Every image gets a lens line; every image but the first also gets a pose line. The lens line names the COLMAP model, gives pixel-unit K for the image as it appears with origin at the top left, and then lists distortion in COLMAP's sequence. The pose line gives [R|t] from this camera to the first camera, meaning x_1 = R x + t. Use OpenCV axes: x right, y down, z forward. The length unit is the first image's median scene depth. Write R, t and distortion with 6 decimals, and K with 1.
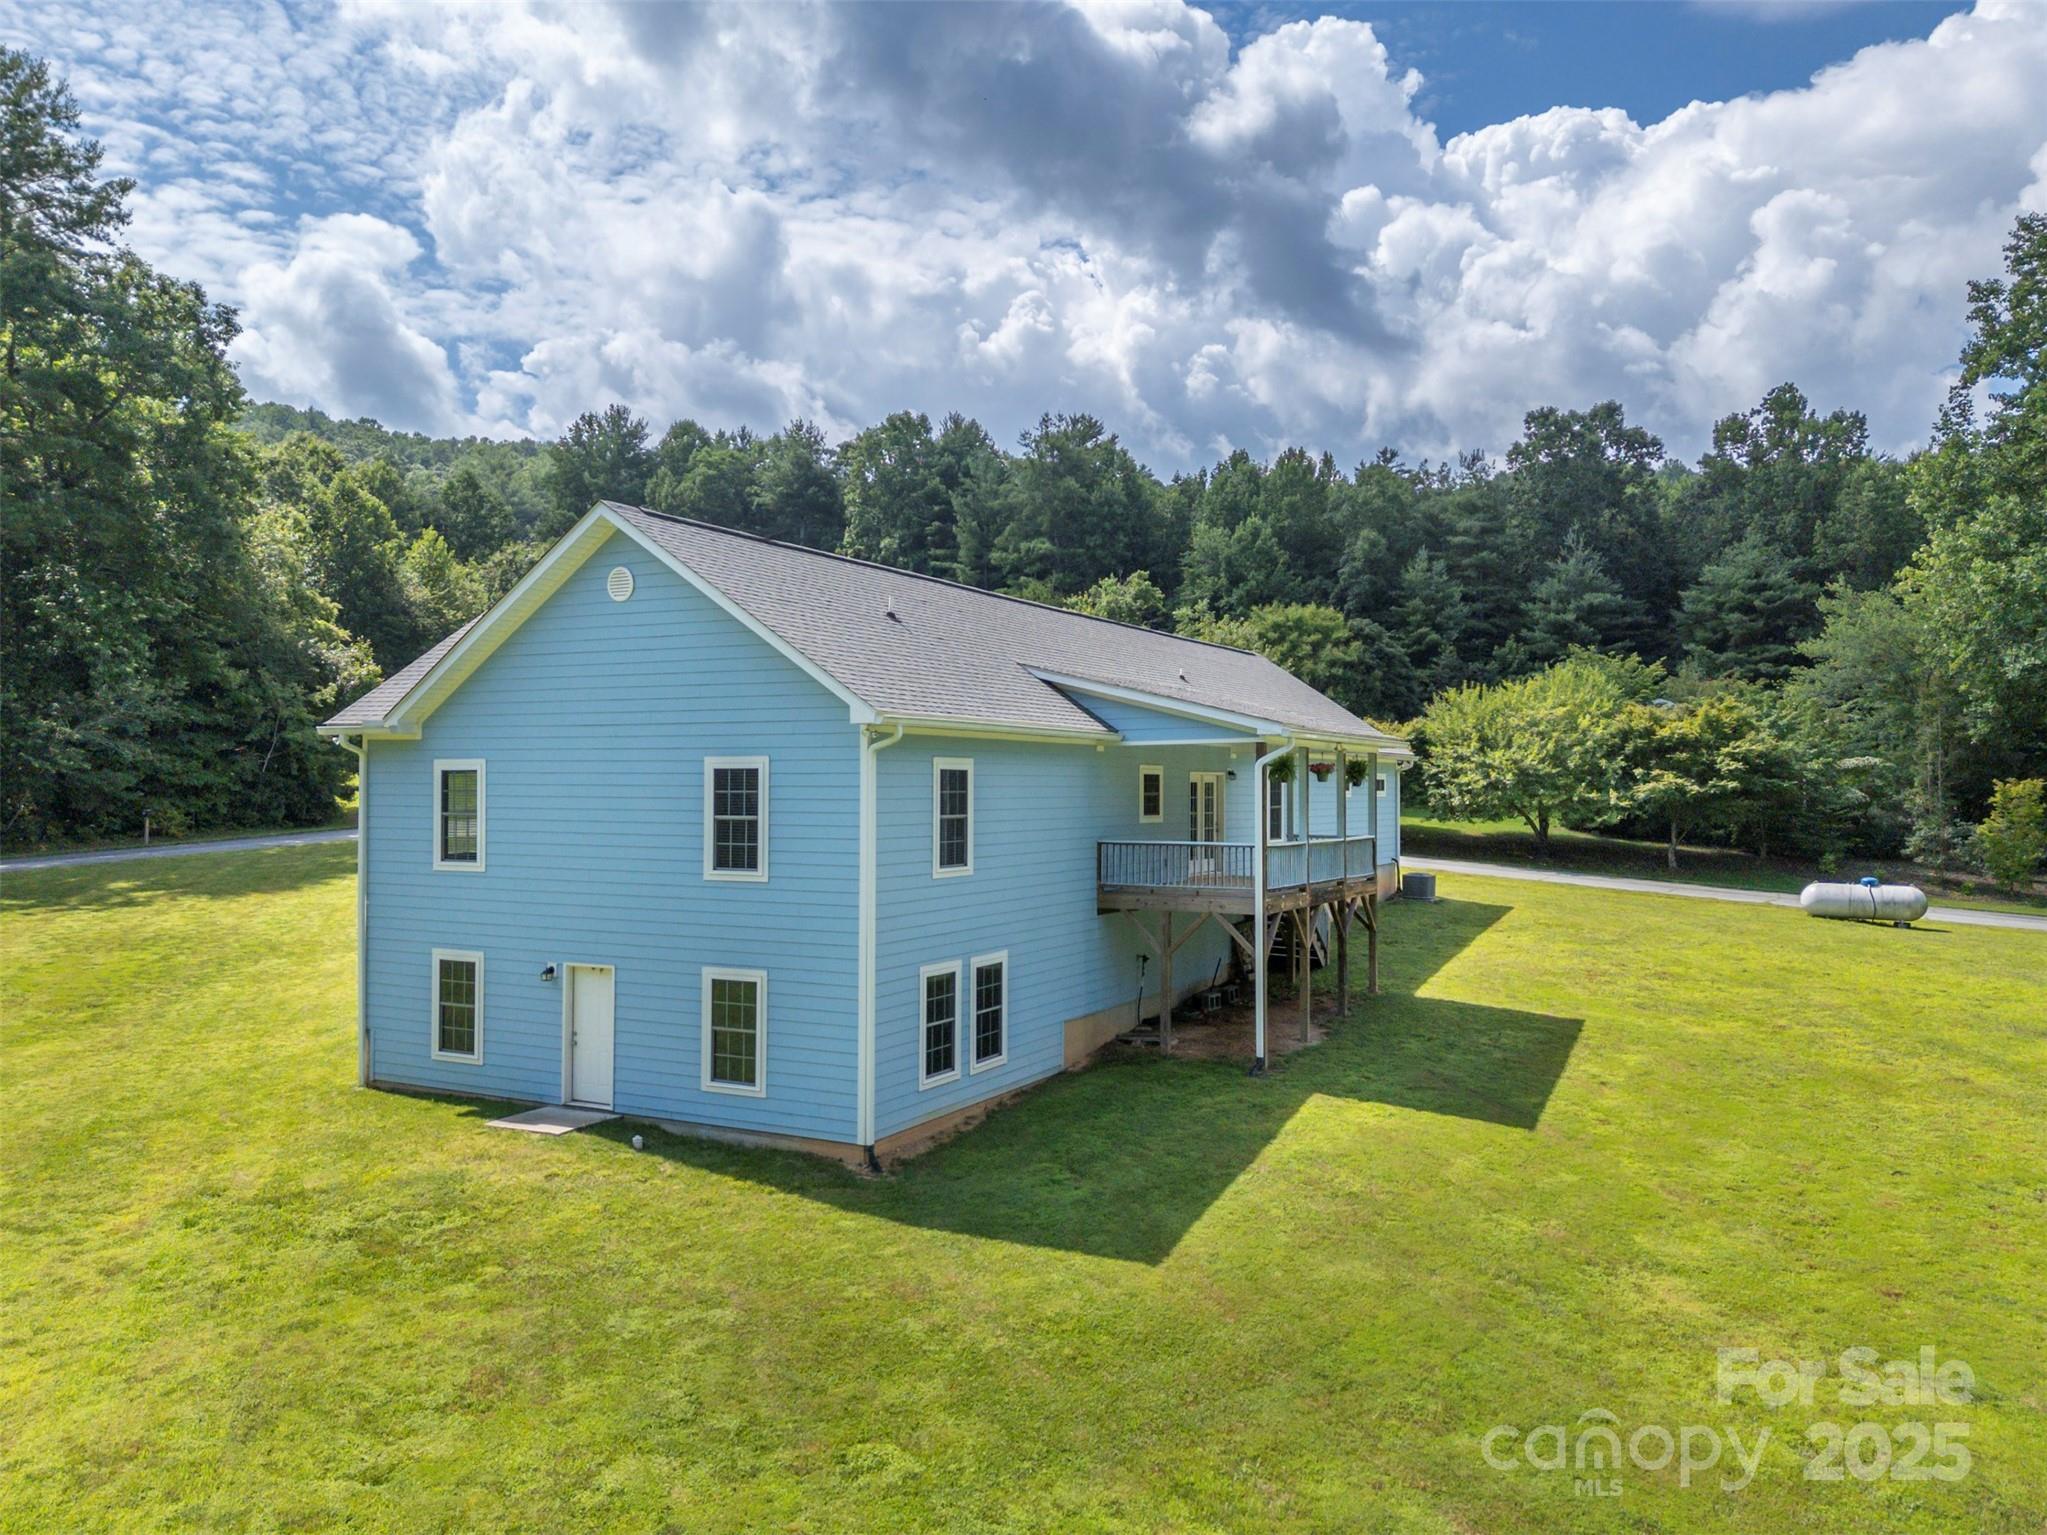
lens RADIAL K [[1509.2, 0, 1021.4], [0, 1509.2, 775.2], [0, 0, 1]] dist [0.075468, -0.061358]
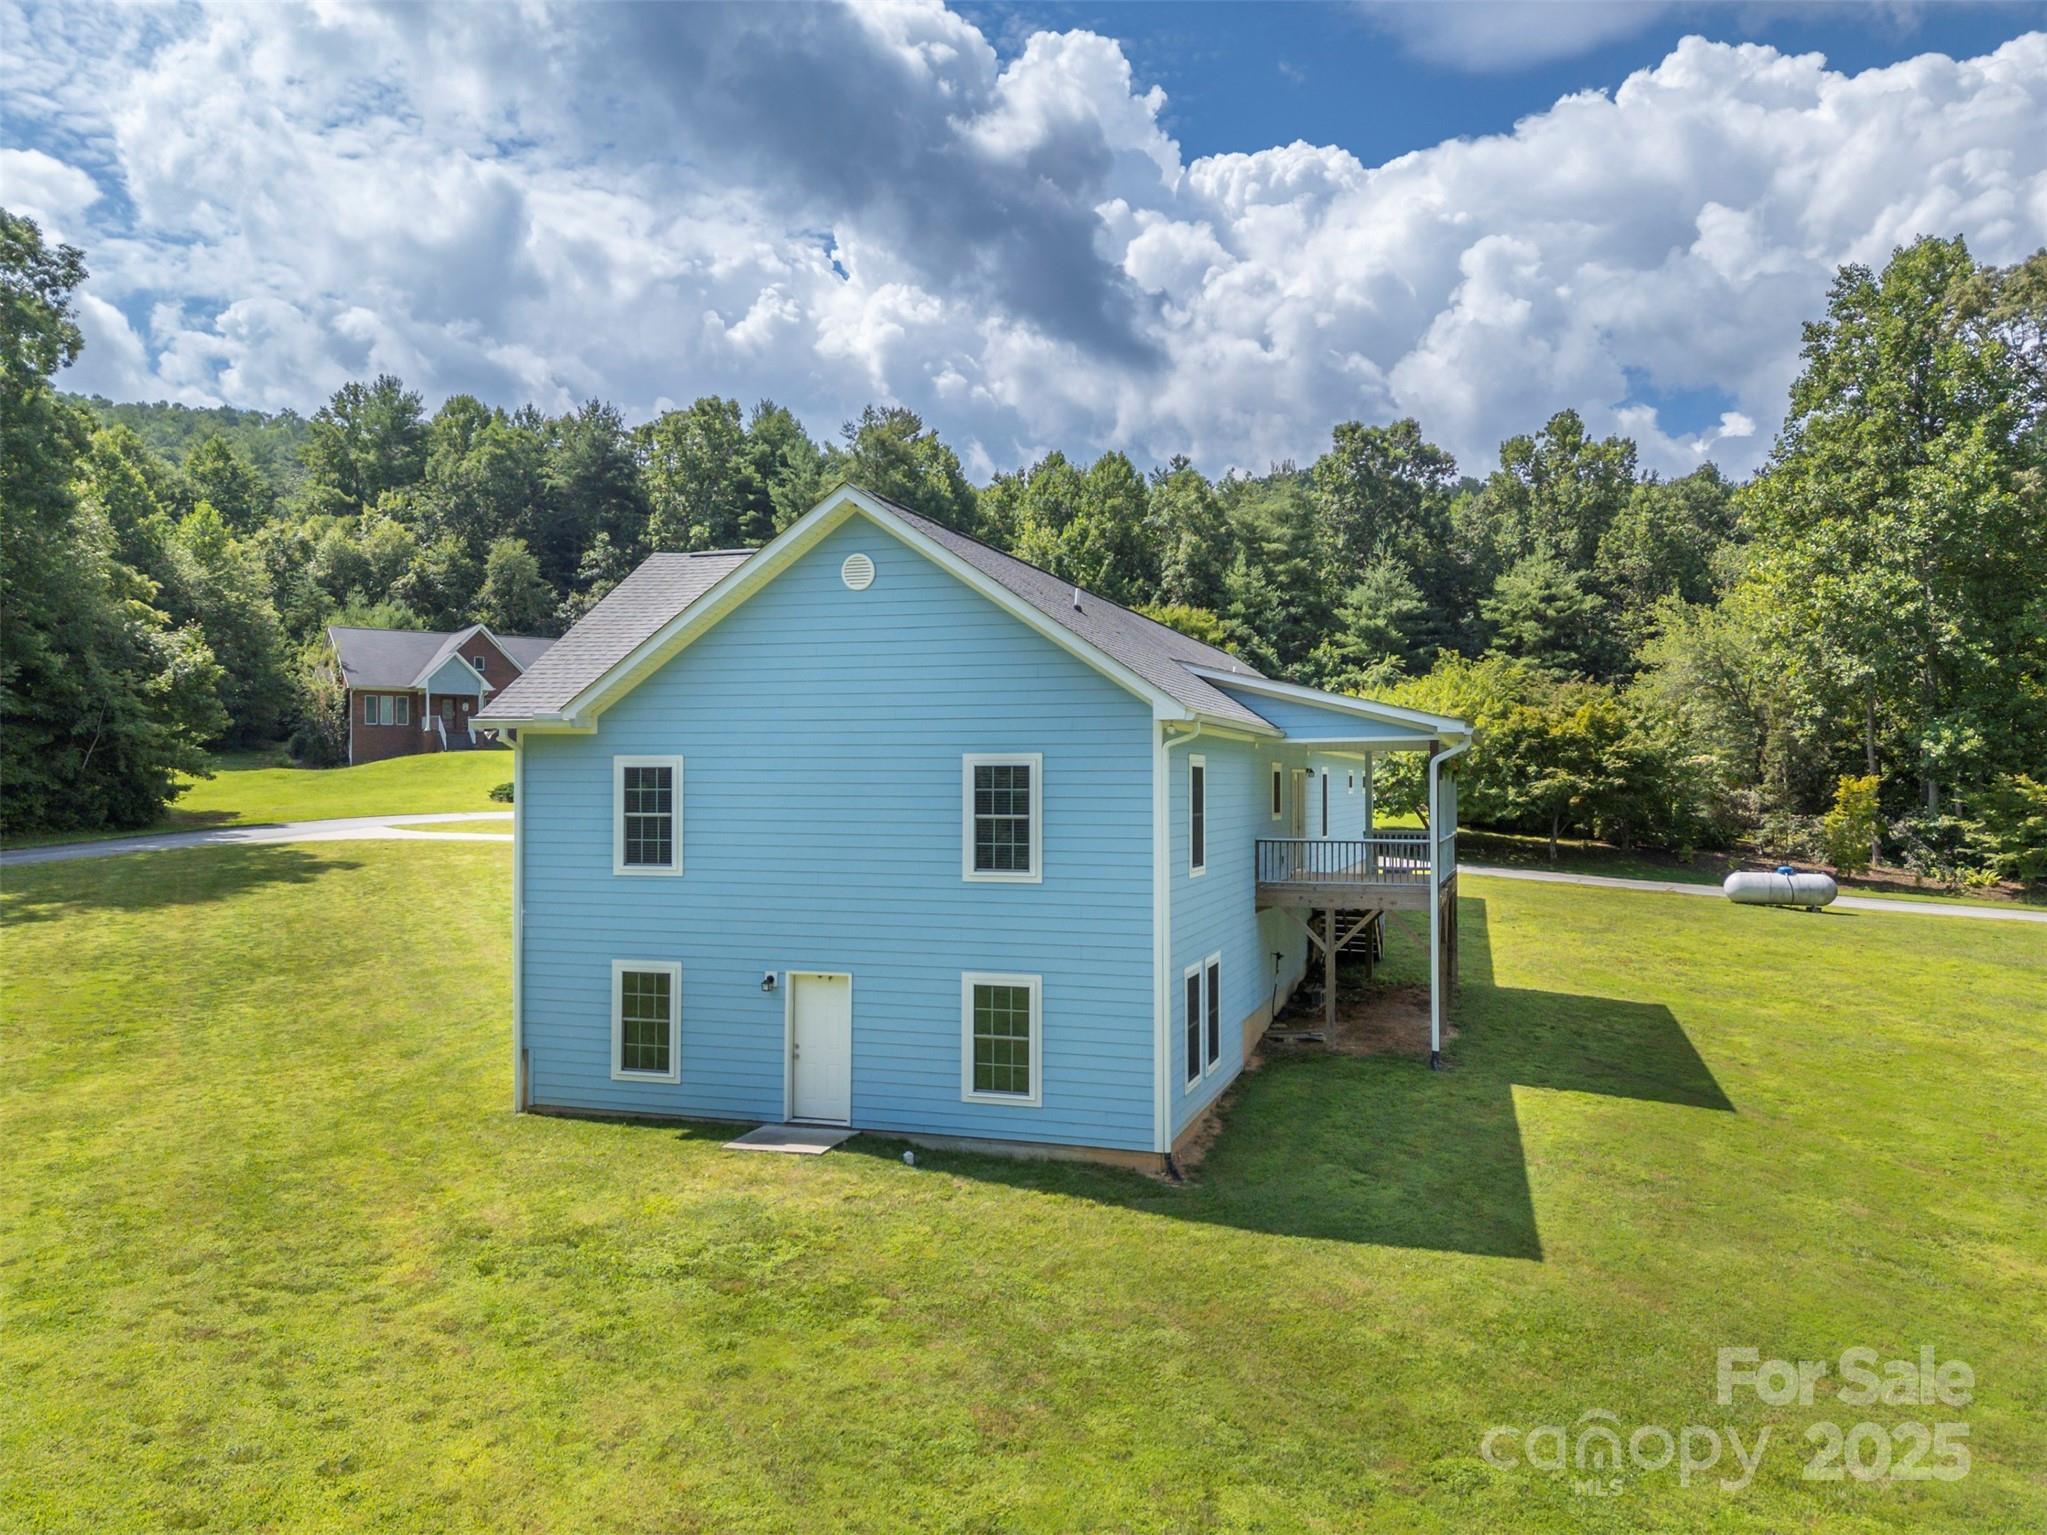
lens RADIAL K [[1509.2, 0, 1021.4], [0, 1509.2, 775.2], [0, 0, 1]] dist [0.075468, -0.061358]
pose [[0.983887, -0.000369, 0.178791, -0.128055], [0.000037, 0.999998, 0.001859, -0.000058], [-0.178791, -0.001823, 0.983885, 0.020428]]
